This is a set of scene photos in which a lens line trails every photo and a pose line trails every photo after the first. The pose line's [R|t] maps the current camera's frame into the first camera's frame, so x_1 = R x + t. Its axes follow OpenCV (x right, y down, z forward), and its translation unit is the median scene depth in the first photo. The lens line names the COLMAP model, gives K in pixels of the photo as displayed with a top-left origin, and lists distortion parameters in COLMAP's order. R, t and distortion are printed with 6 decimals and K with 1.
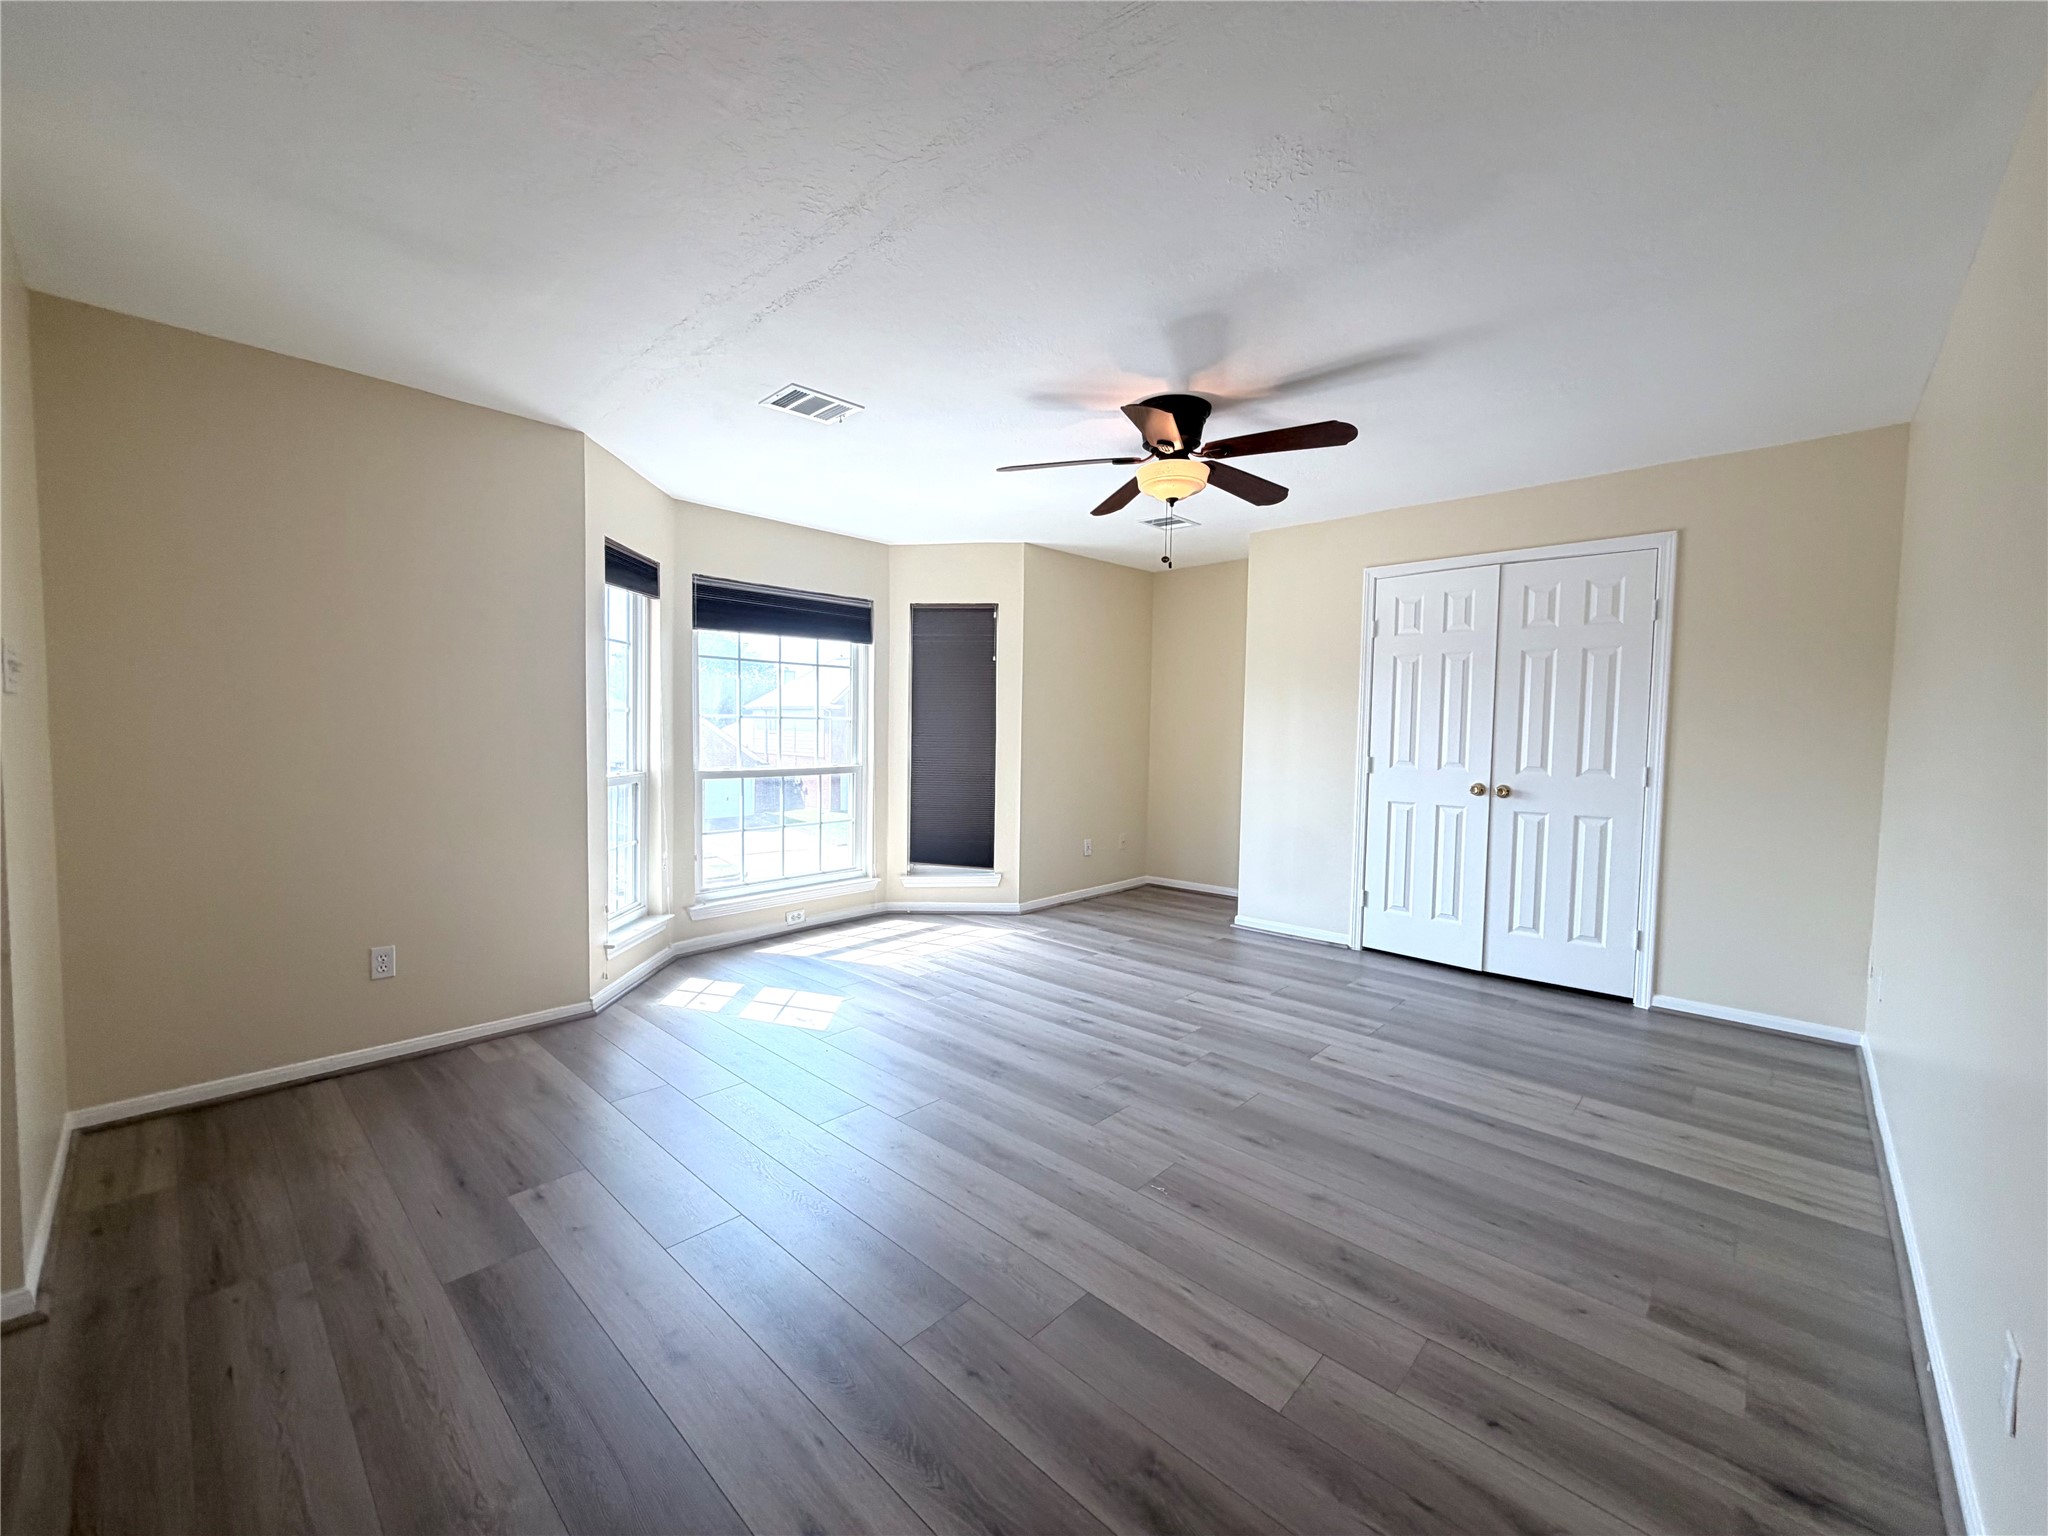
lens RADIAL K [[818.8, 0, 1013.6], [0, 818.8, 756.2], [0, 0, 1]] dist [0.003963, 0.000082]
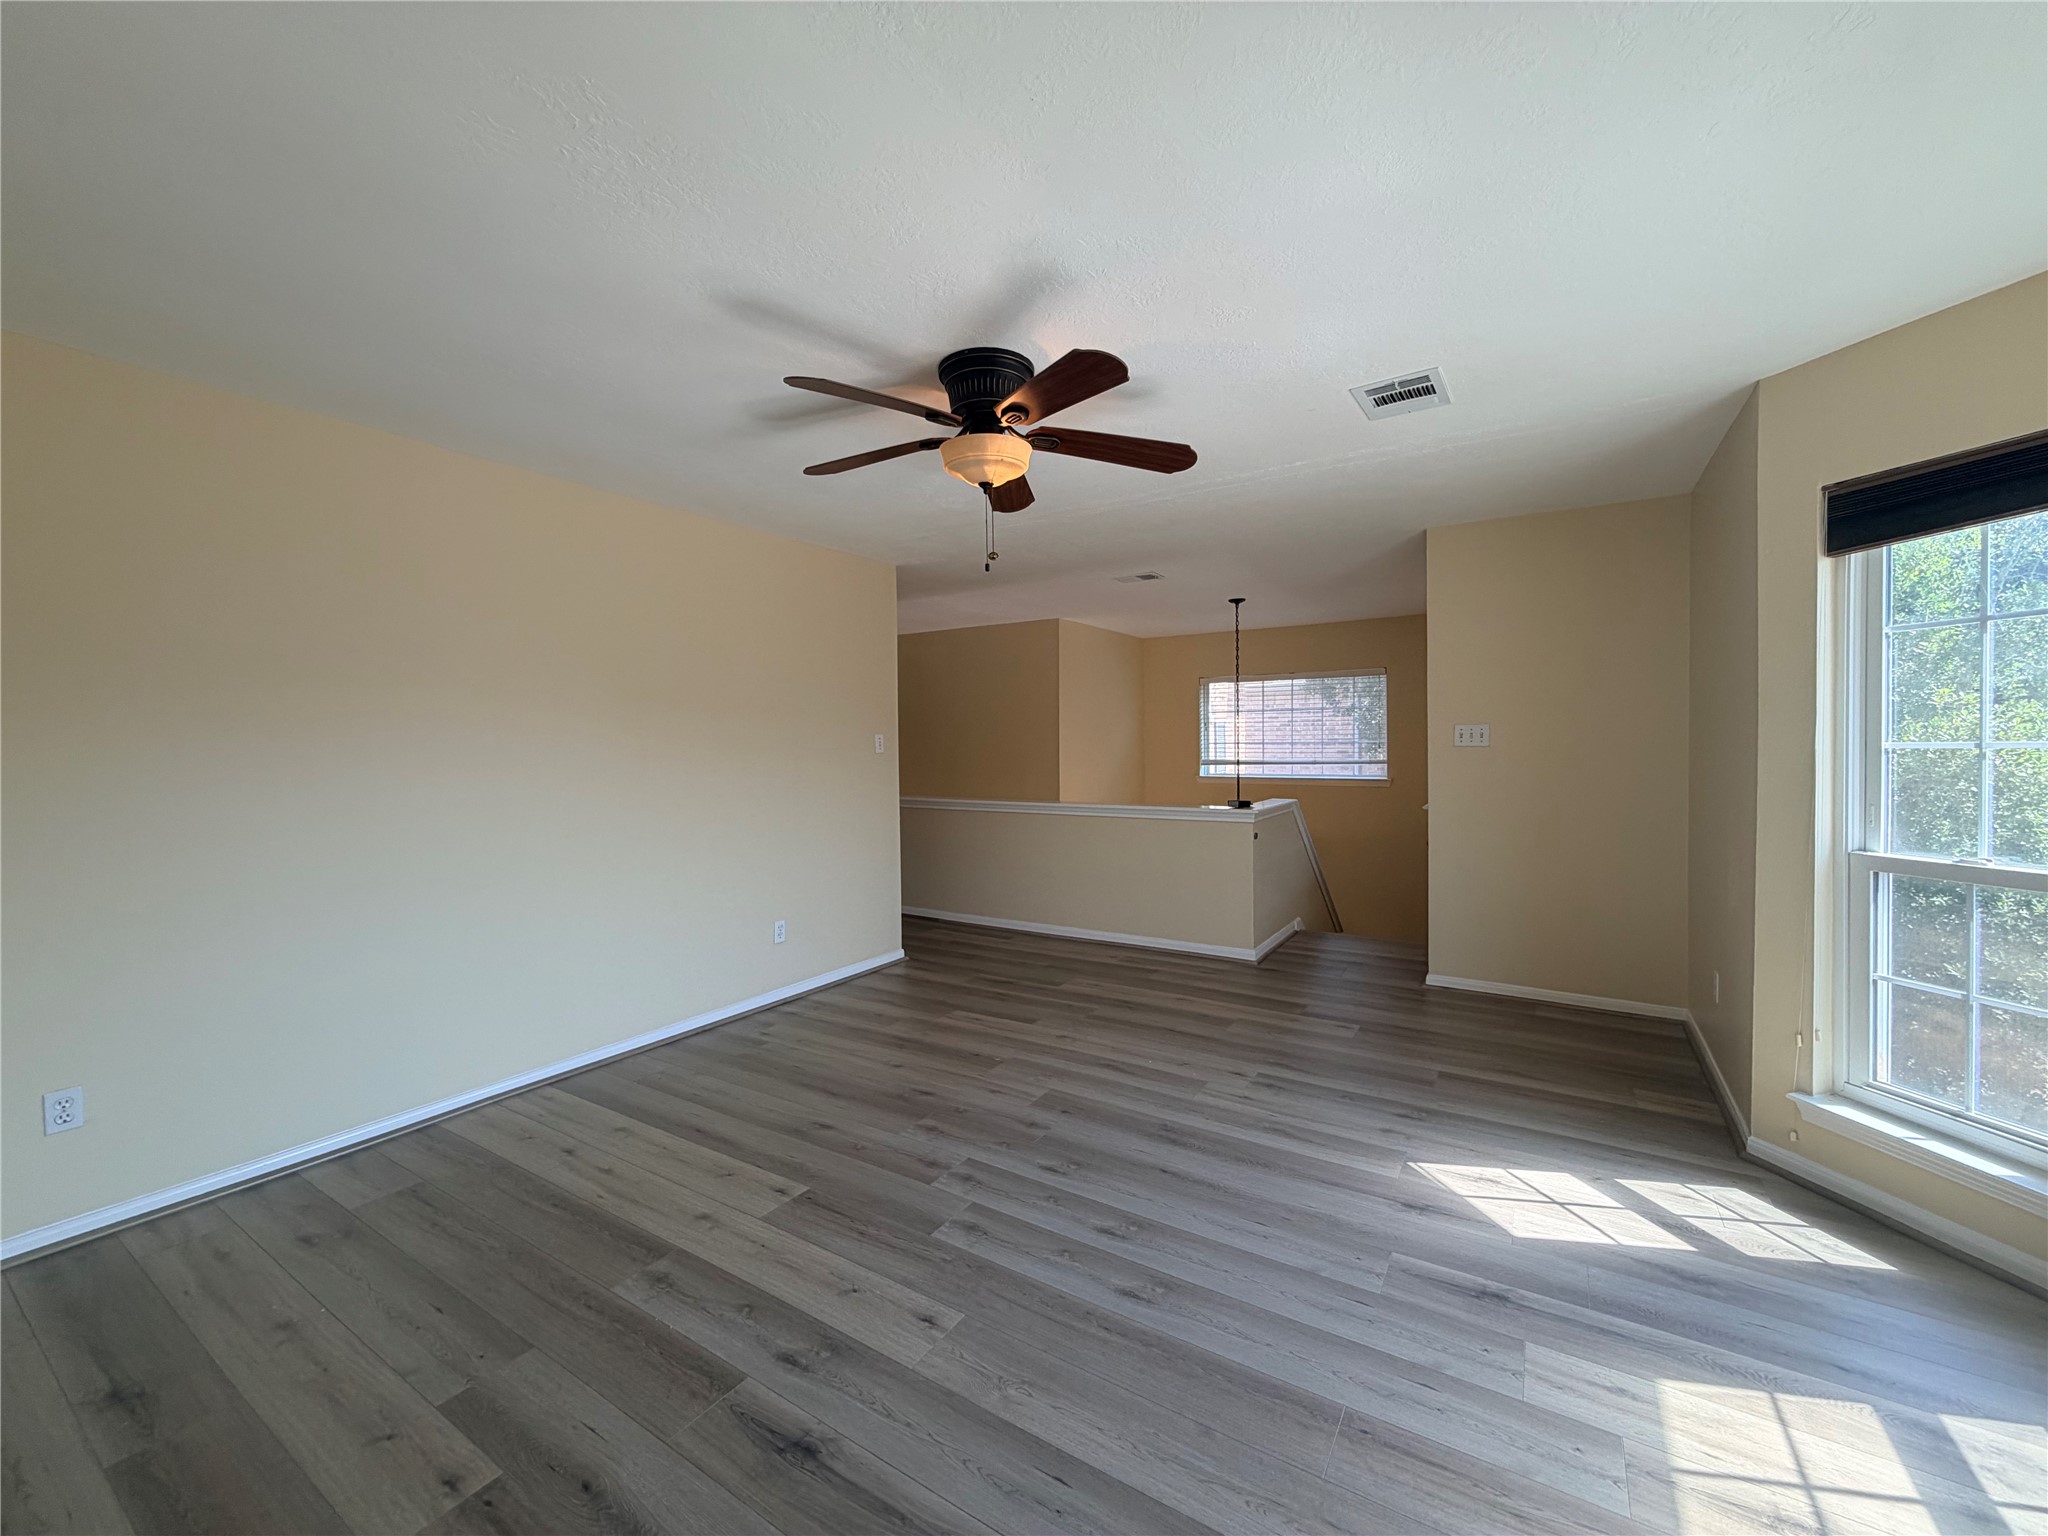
lens RADIAL K [[818.8, 0, 1022.4], [0, 818.8, 759.0], [0, 0, 1]] dist [0.003963, 0.000082]
pose [[-0.980687, -0.000796, -0.195584, 0.287149], [-0.013223, 0.997973, 0.062243, -0.087111], [0.195138, 0.063627, -0.978710, 1.632374]]
